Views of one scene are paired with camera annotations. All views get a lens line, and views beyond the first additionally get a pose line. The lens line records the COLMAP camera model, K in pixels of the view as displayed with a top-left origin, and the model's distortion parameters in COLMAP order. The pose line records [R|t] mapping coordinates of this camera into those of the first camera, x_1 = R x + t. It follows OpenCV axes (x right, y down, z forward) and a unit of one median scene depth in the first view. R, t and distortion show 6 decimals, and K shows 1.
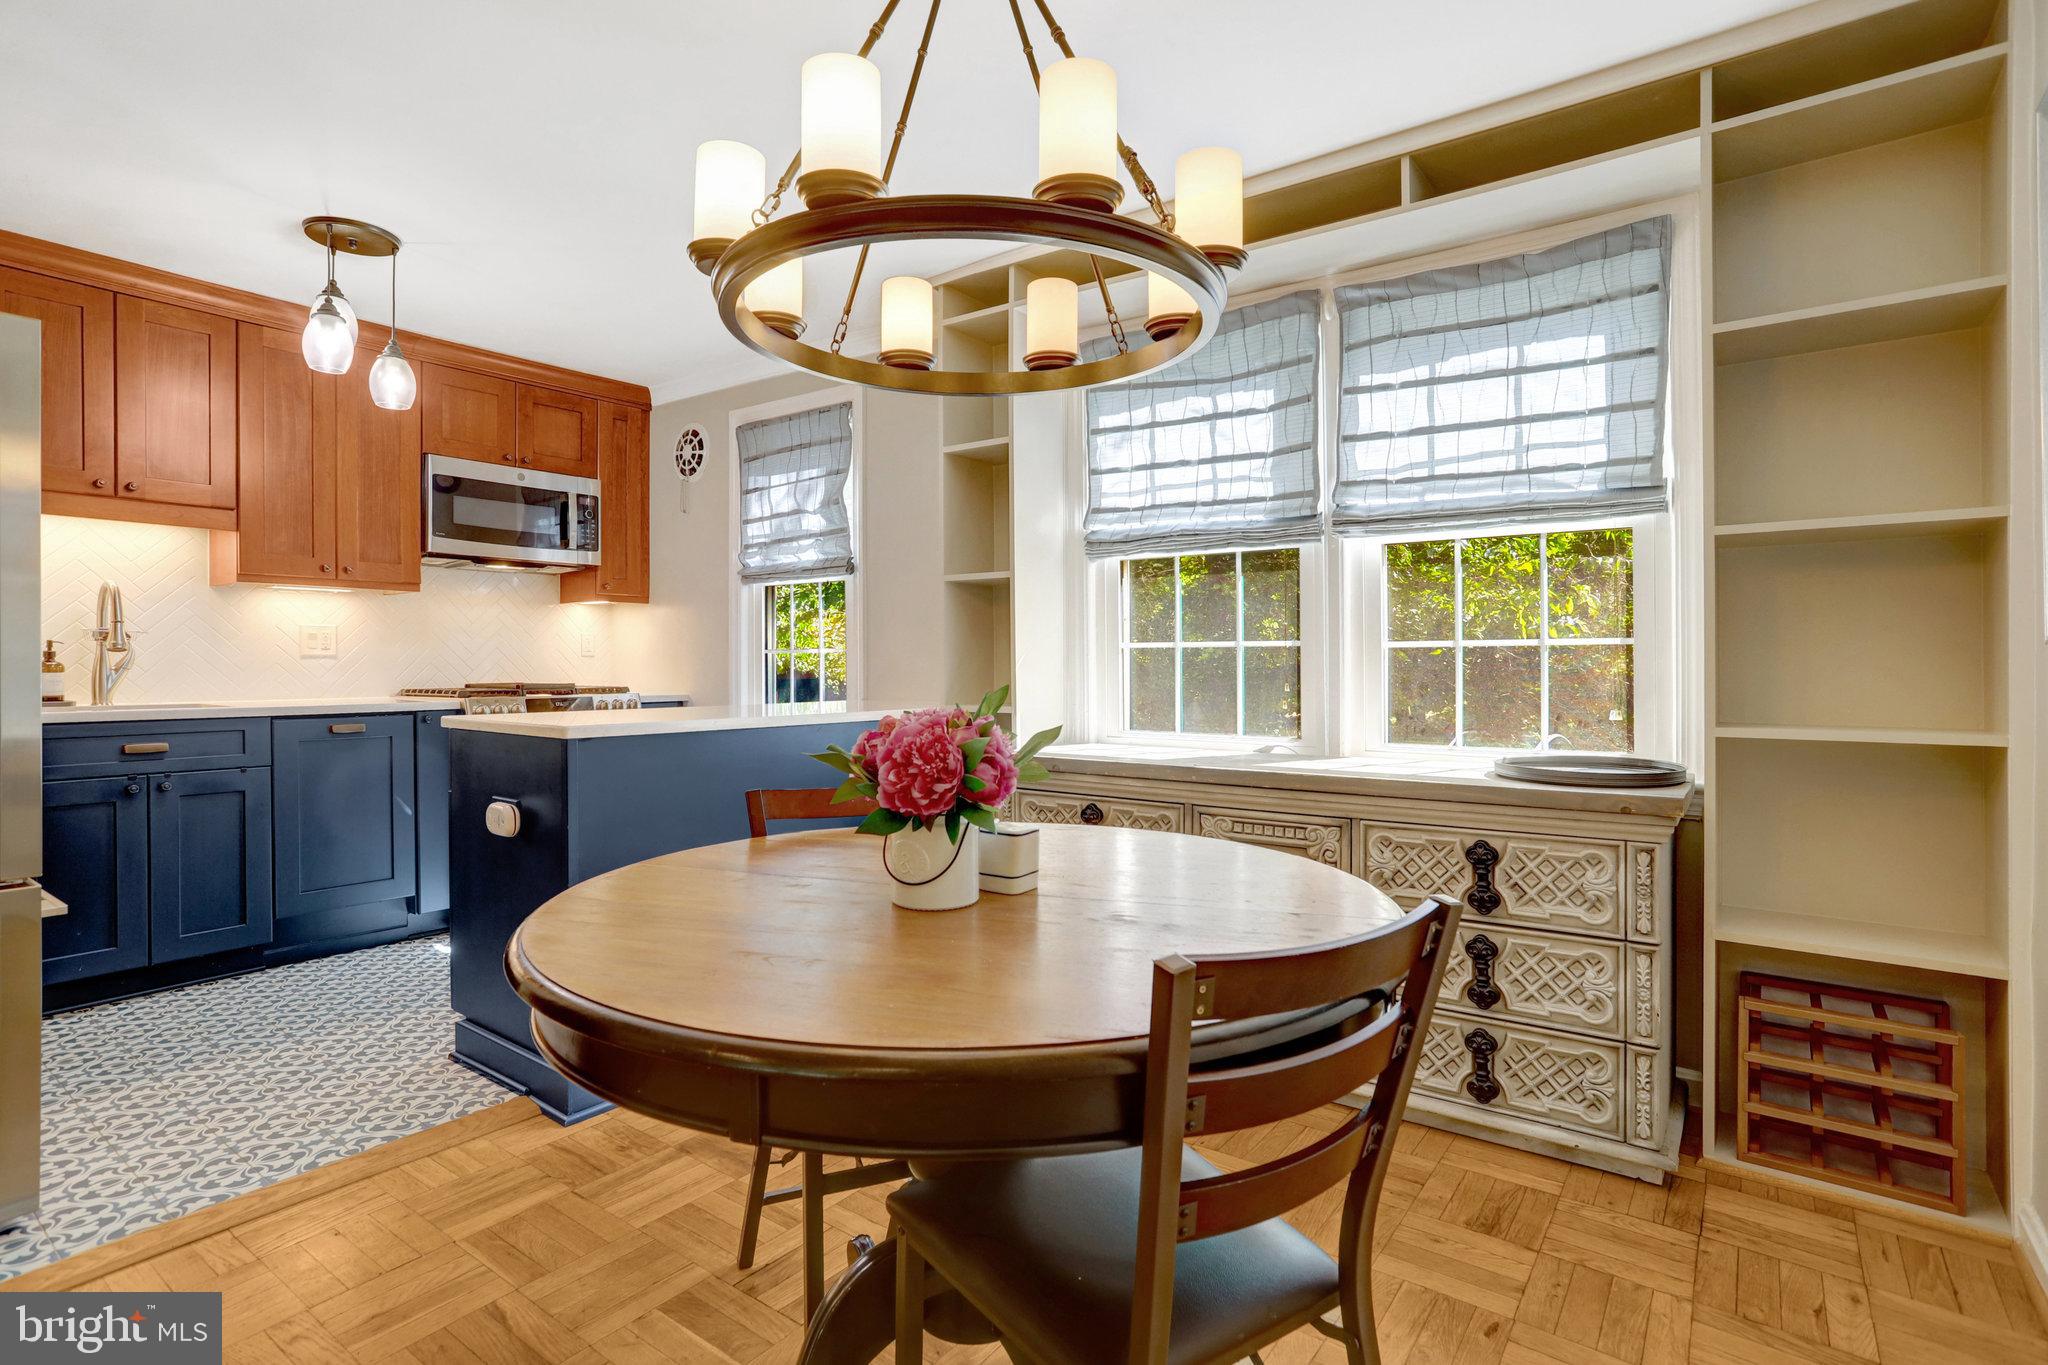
lens RADIAL K [[981.0, 0, 1016.4], [0, 981.0, 665.0], [0, 0, 1]] dist [-0.045052, 0.029371]
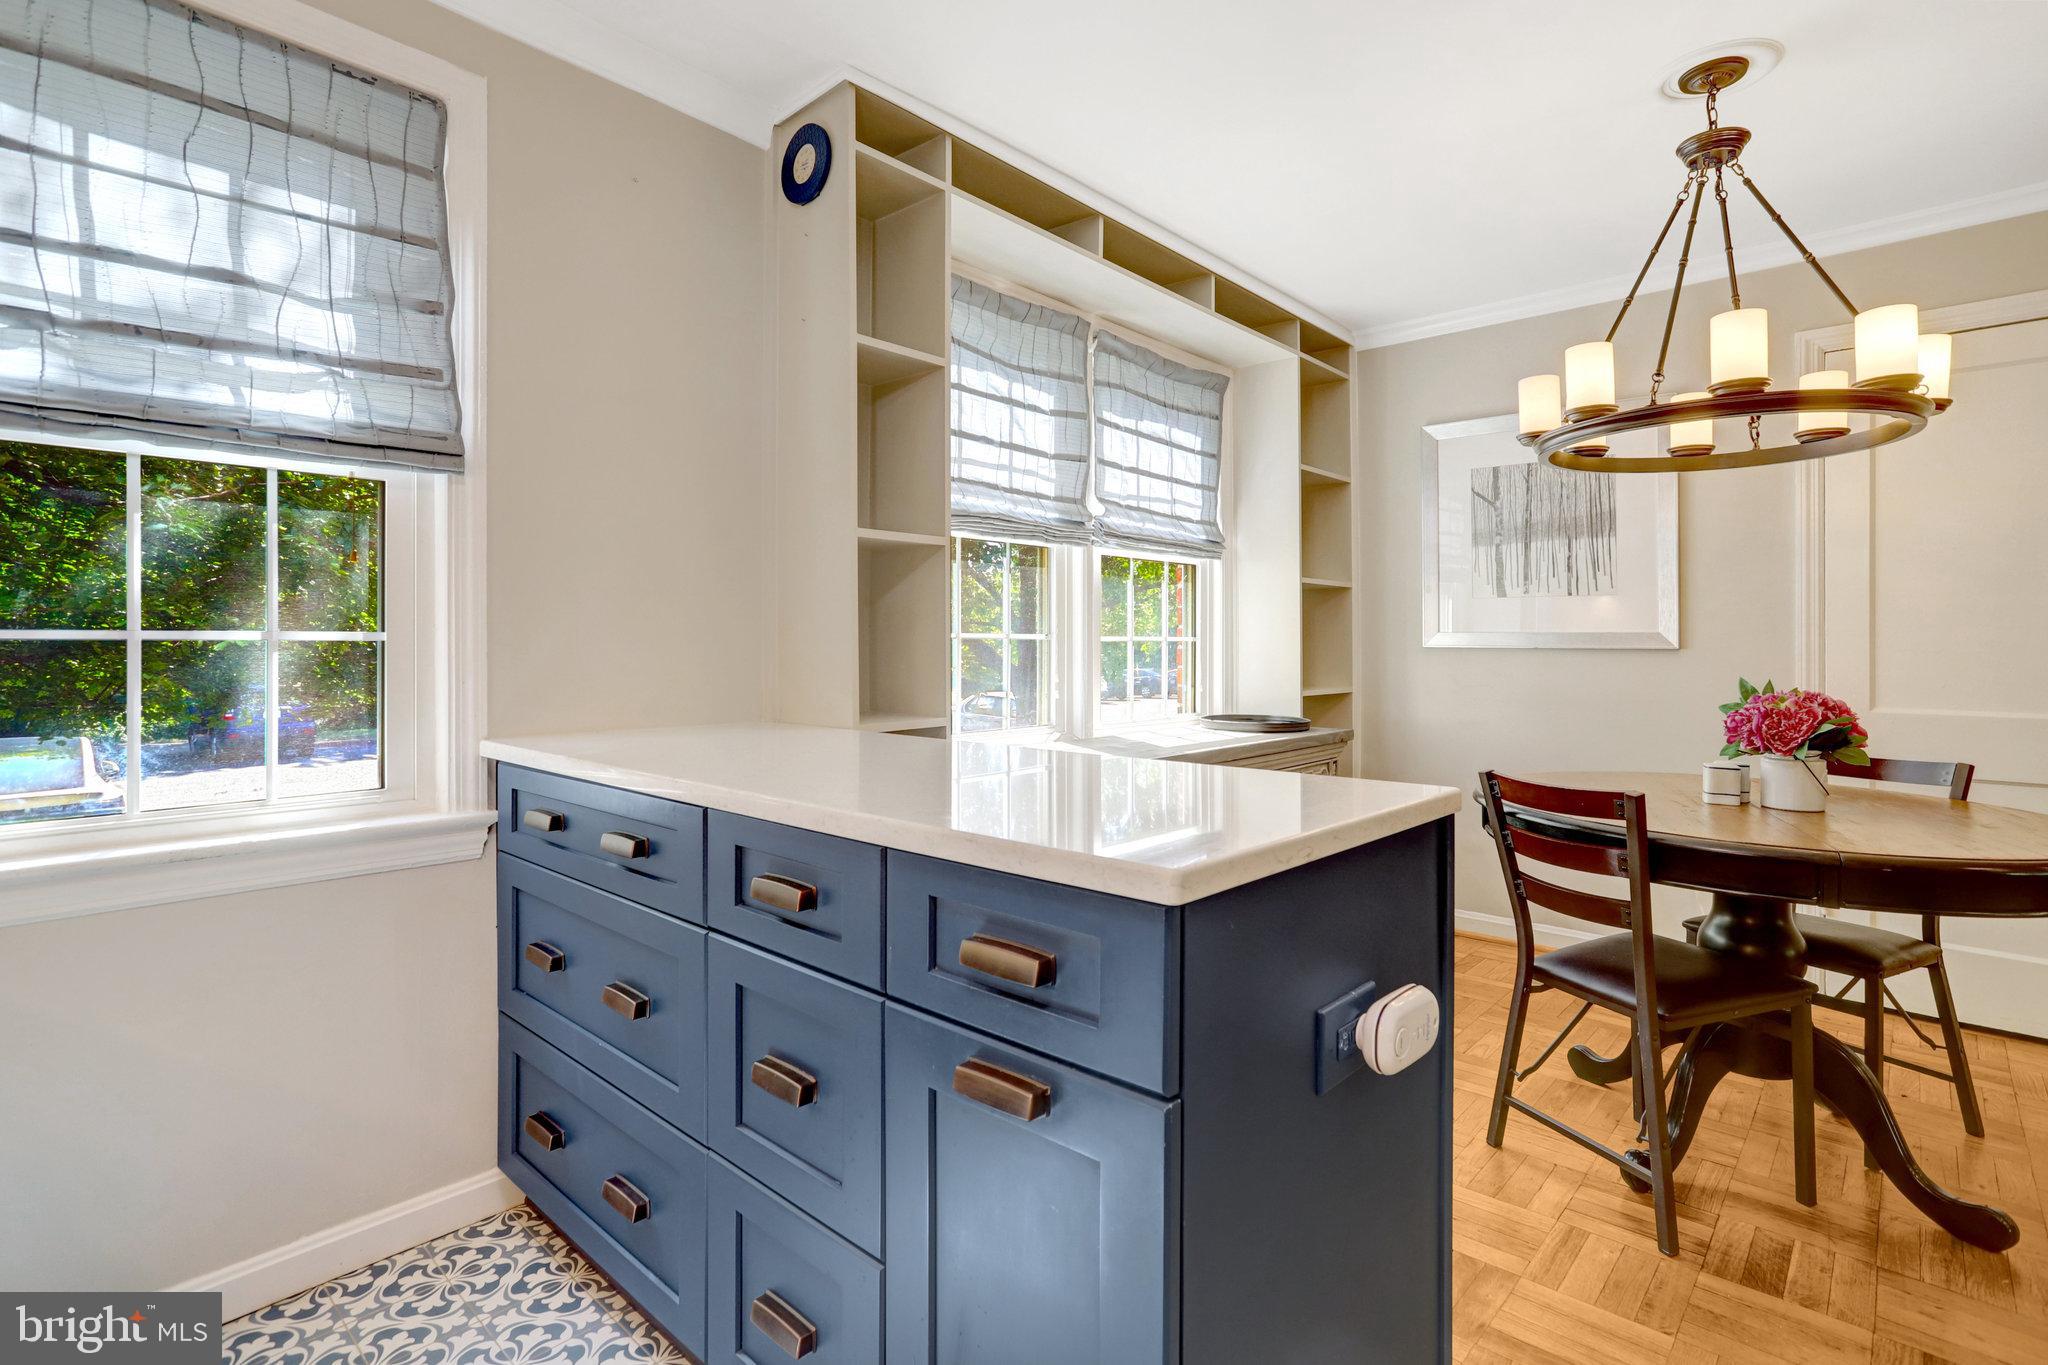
lens RADIAL K [[1015.0, 0, 1023.1], [0, 1015.0, 638.8], [0, 0, 1]] dist [-0.054791, 0.037671]
pose [[0.107673, 0.004116, 0.994178, -0.767248], [0.002694, 0.999987, -0.004431, -0.014914], [-0.994183, 0.003156, 0.107661, 0.855008]]
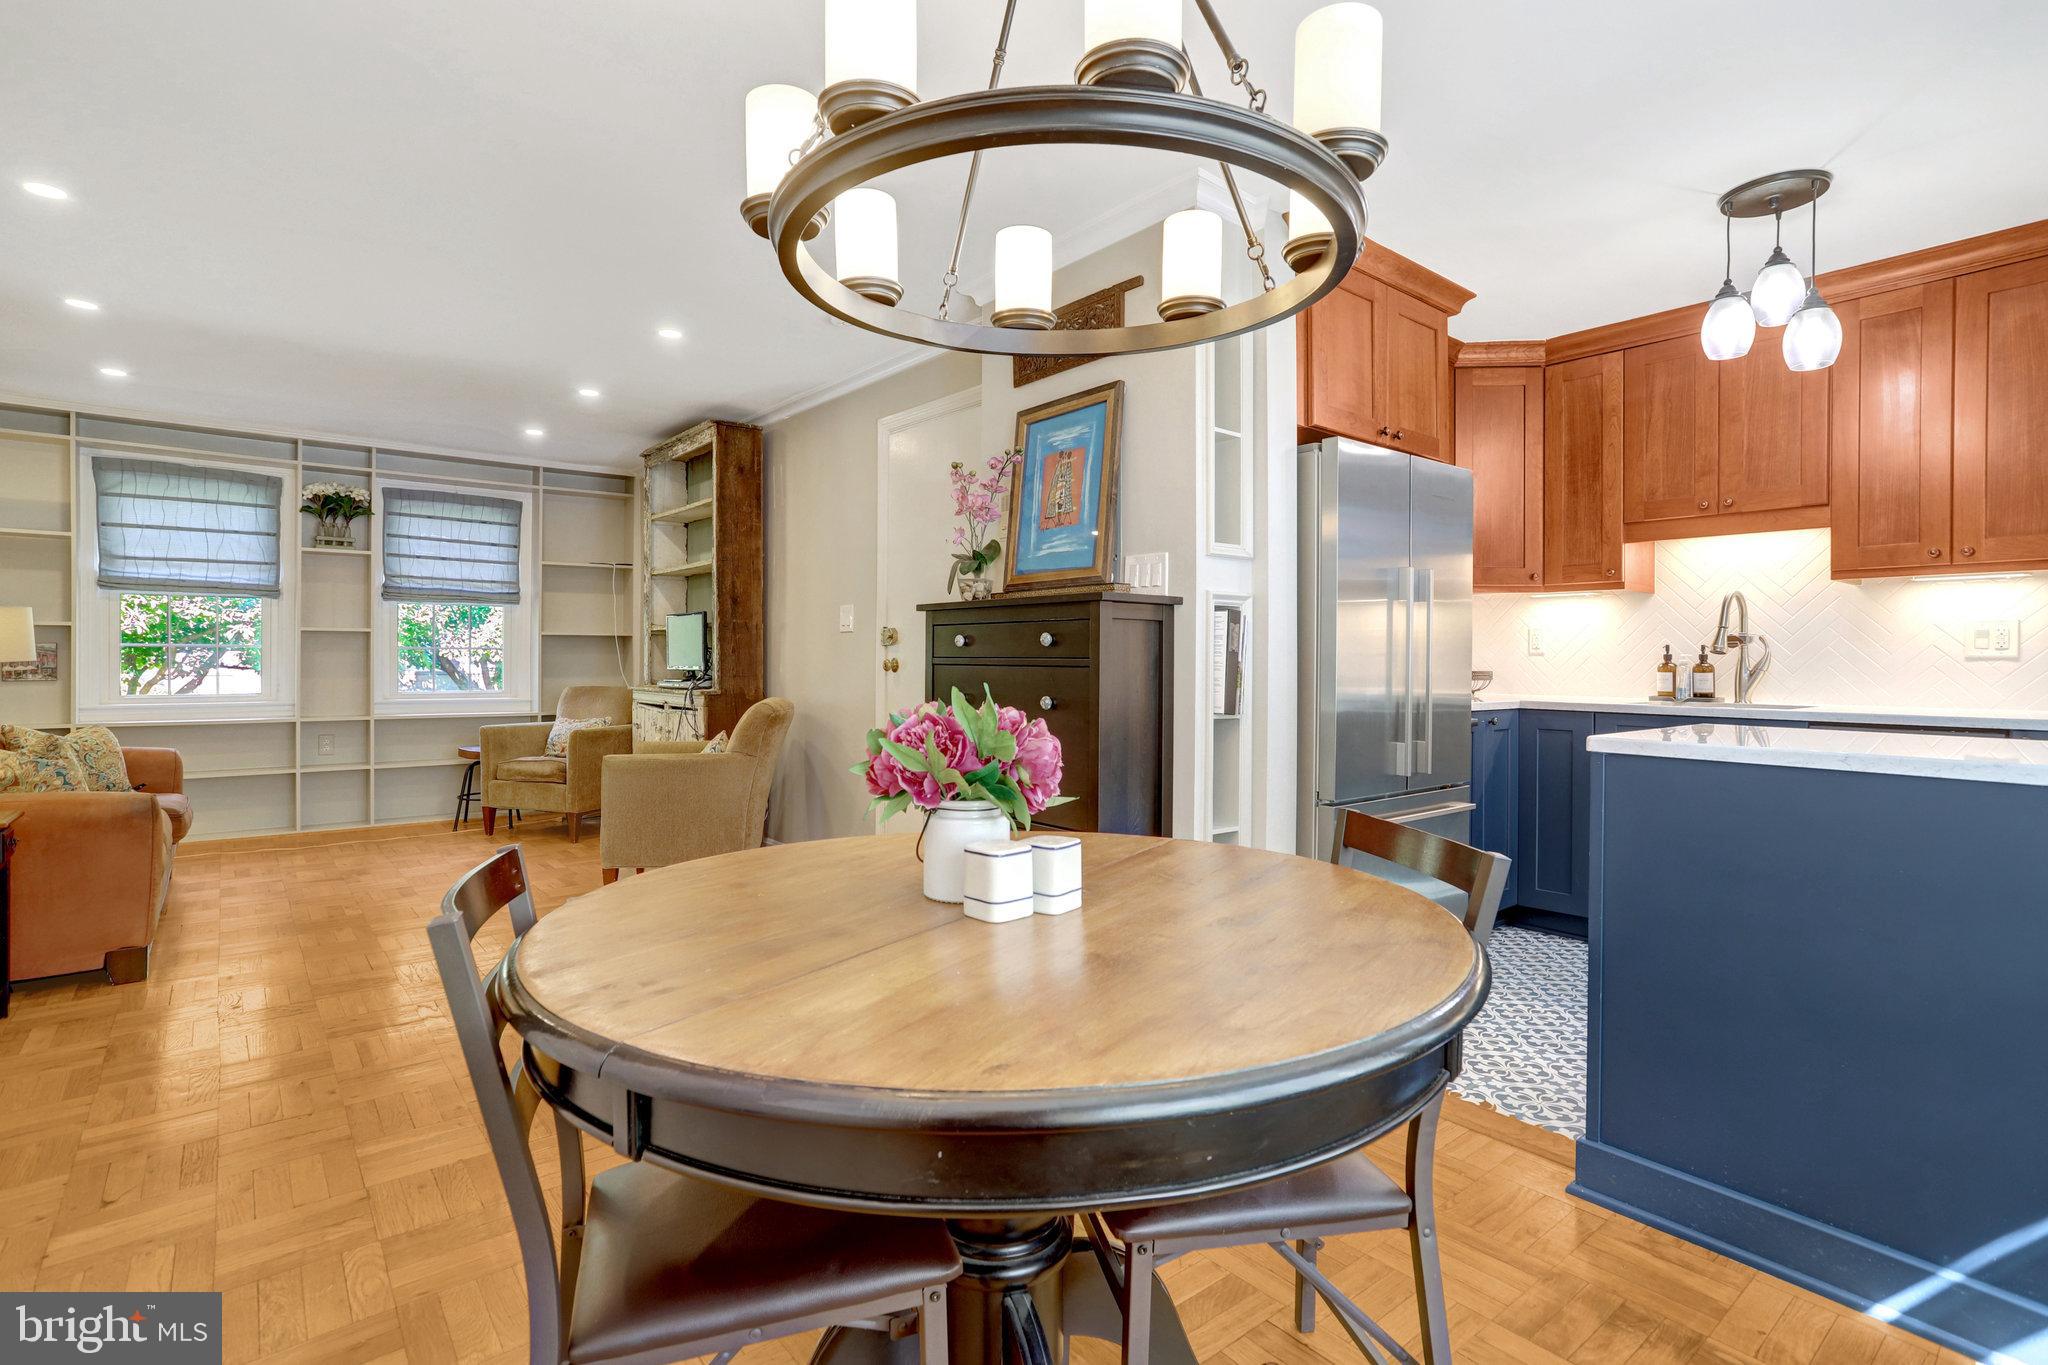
lens RADIAL K [[1007.1, 0, 1029.7], [0, 1007.1, 662.7], [0, 0, 1]] dist [-0.041643, 0.030012]
pose [[-0.251609, 0.002745, -0.967825, 0.371602], [-0.010139, 0.999934, 0.005471, -0.001730], [0.967776, 0.011189, -0.251565, 0.526669]]
